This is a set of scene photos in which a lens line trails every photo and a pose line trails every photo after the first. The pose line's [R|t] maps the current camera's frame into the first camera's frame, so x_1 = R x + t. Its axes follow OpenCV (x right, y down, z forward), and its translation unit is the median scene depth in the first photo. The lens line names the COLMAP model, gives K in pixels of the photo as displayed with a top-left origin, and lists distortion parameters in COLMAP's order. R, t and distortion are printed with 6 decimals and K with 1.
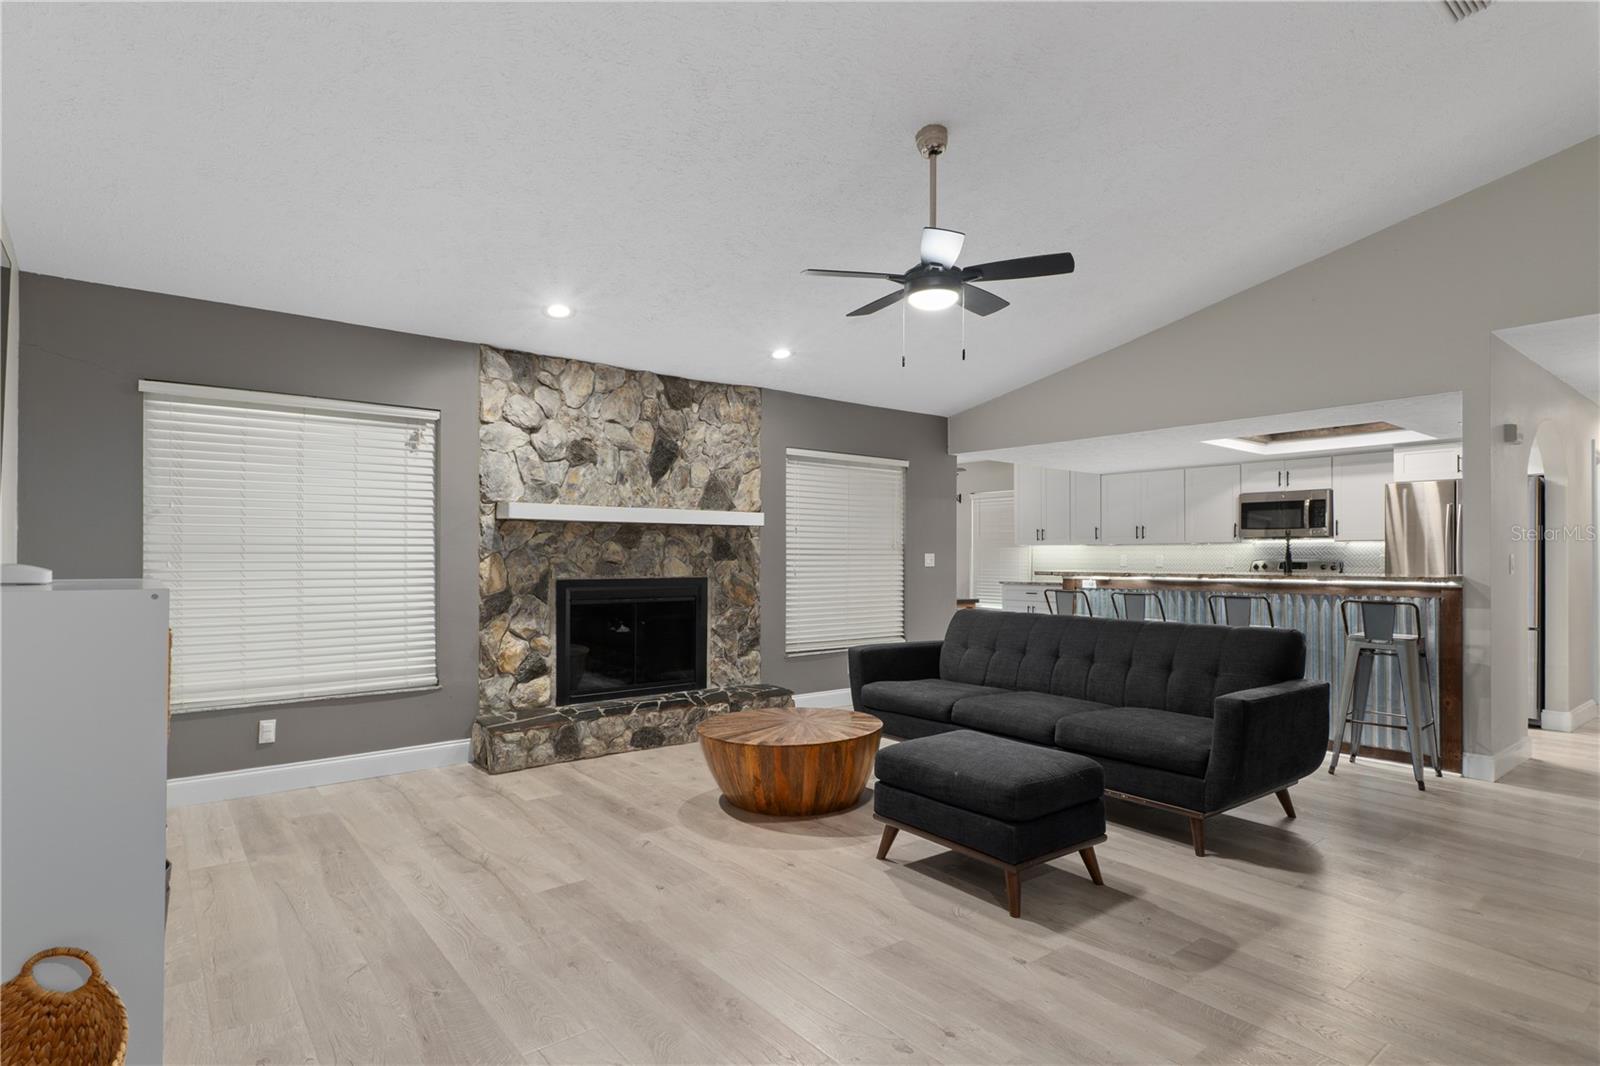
lens RADIAL K [[847.8, 0, 788.9], [0, 847.8, 546.1], [0, 0, 1]] dist [0.011701, -0.003279]
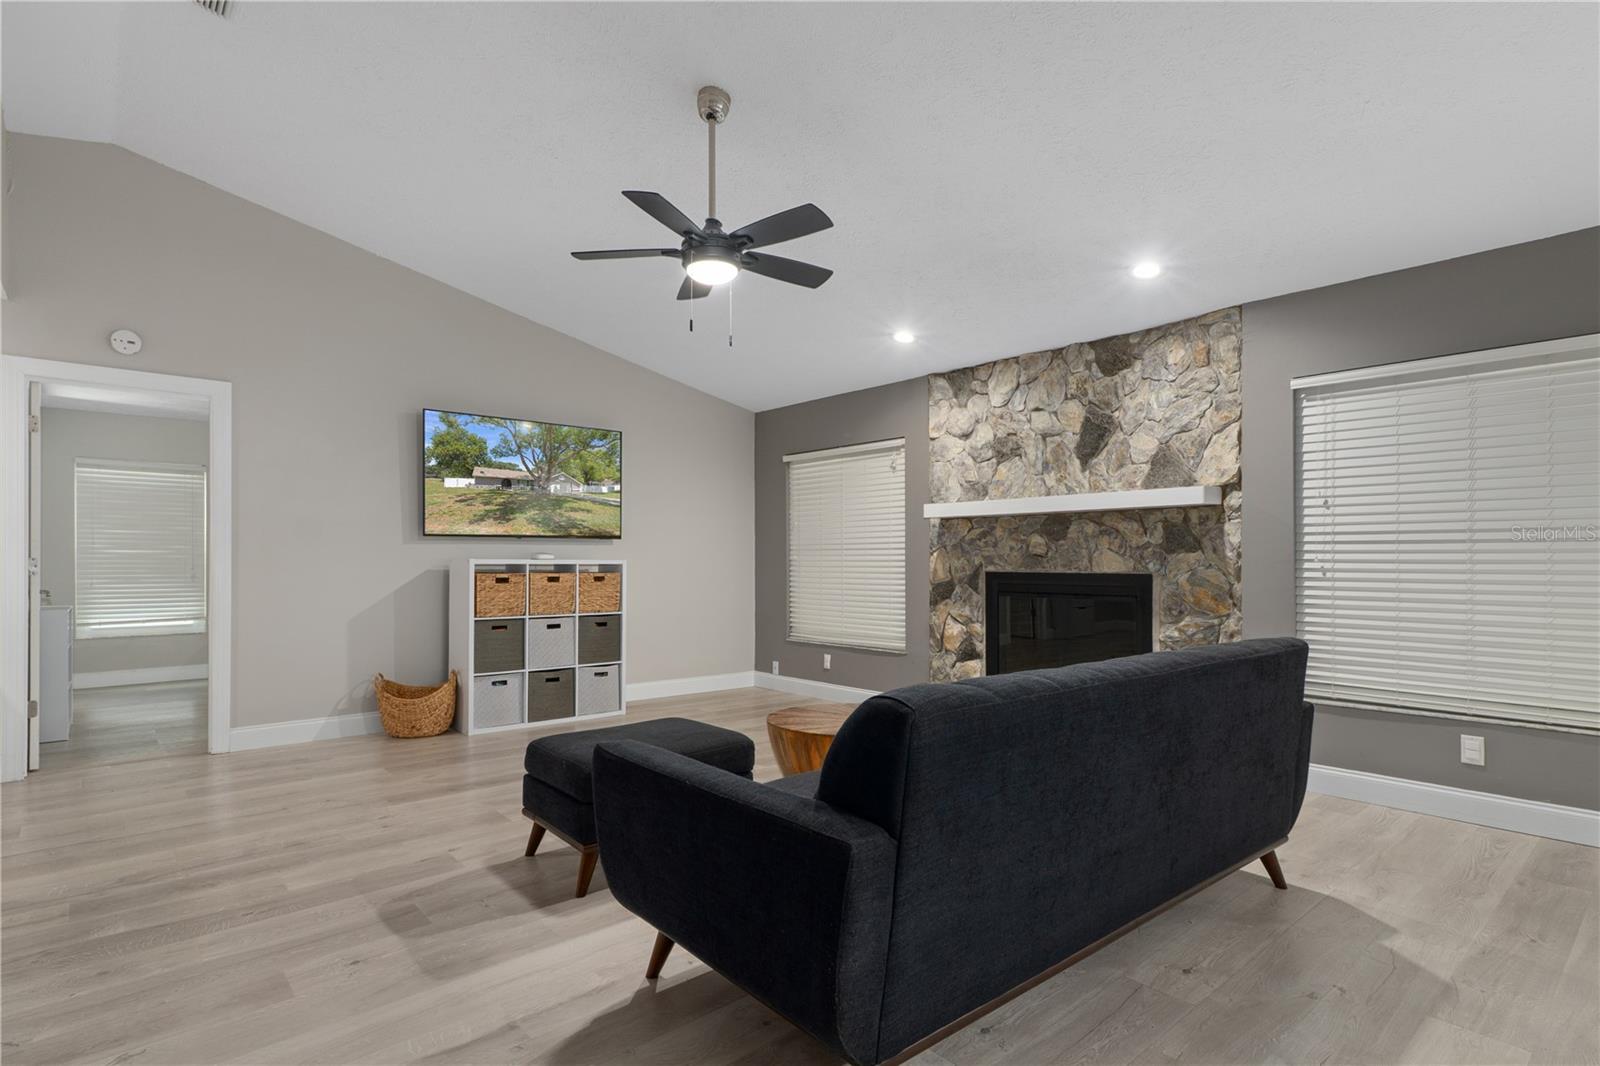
lens RADIAL K [[817.7, 0, 786.2], [0, 817.7, 556.8], [0, 0, 1]] dist [0.023759, 0.001557]
pose [[0.031778, -0.006942, -0.999471, 0.690291], [0.009414, 0.999934, -0.006646, 0.023284], [0.999451, -0.009198, 0.031841, 0.658663]]
